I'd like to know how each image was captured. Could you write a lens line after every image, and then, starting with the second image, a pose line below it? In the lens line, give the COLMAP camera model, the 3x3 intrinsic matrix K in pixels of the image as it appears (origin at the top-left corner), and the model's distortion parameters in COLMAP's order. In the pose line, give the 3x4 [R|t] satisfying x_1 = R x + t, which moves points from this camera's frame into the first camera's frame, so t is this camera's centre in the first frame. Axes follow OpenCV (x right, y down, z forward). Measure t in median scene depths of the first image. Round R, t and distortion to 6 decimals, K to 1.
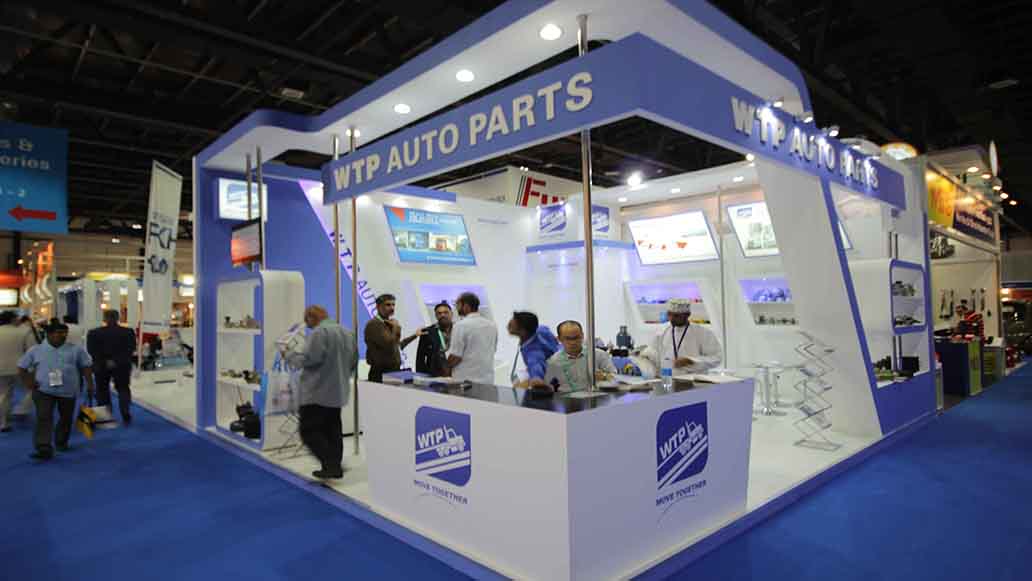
lens RADIAL K [[572.7, 0, 514.6], [0, 572.7, 308.9], [0, 0, 1]] dist [0.005578, 0.002758]
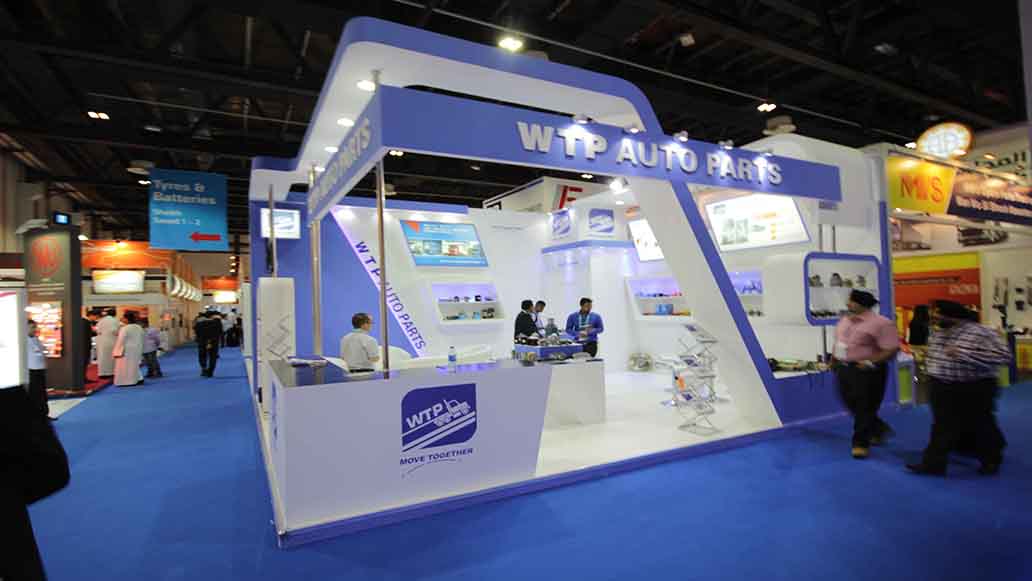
lens RADIAL K [[512.5, 0, 514.8], [0, 512.5, 308.1], [0, 0, 1]] dist [-0.001100, -0.000027]
pose [[0.967908, -0.007412, -0.251197, 0.355978], [0.010672, 0.999876, 0.011618, -0.003396], [0.251080, -0.013926, 0.967866, -0.004493]]
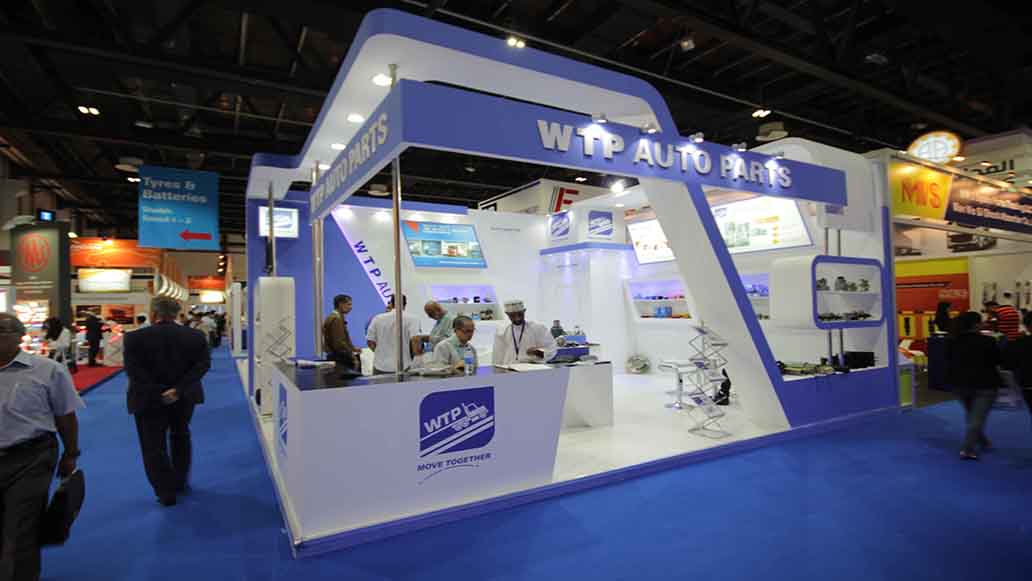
lens RADIAL K [[508.4, 0, 514.5], [0, 508.4, 307.6], [0, 0, 1]] dist [-0.001066, -0.001011]
pose [[0.973994, -0.002242, -0.226561, 0.317585], [0.004044, 0.999964, 0.007490, -0.003108], [0.226536, -0.008211, 0.973968, 0.004134]]
